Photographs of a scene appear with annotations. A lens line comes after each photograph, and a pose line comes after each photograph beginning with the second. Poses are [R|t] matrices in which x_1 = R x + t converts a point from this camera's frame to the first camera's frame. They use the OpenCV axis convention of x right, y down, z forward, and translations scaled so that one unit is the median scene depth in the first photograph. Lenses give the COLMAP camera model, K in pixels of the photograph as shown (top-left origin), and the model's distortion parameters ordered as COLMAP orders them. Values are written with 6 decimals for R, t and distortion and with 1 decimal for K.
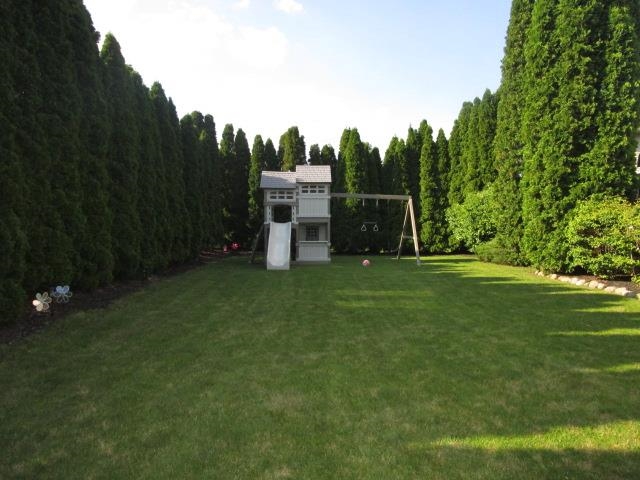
lens RADIAL K [[477.0, 0, 320.0], [0, 477.0, 240.0], [0, 0, 1]] dist [-0.002343, 0.001544]
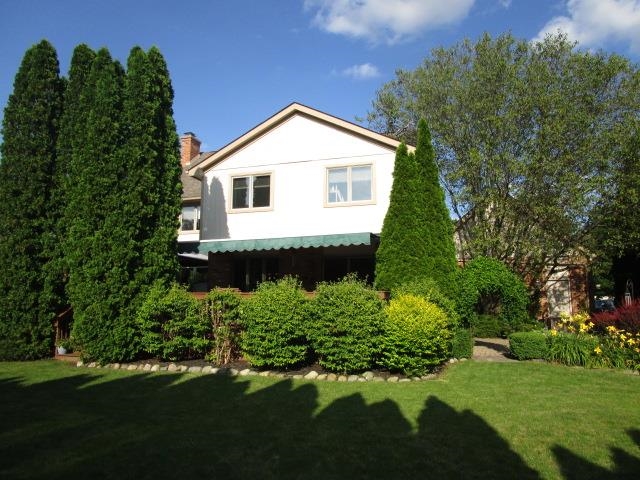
lens RADIAL K [[477.0, 0, 320.0], [0, 477.0, 240.0], [0, 0, 1]] dist [-0.002343, 0.001544]
pose [[0.234293, 0.104445, 0.966539, -0.352642], [0.035266, 0.992645, -0.115815, -0.047566], [-0.971526, 0.061220, 0.228886, 0.399673]]
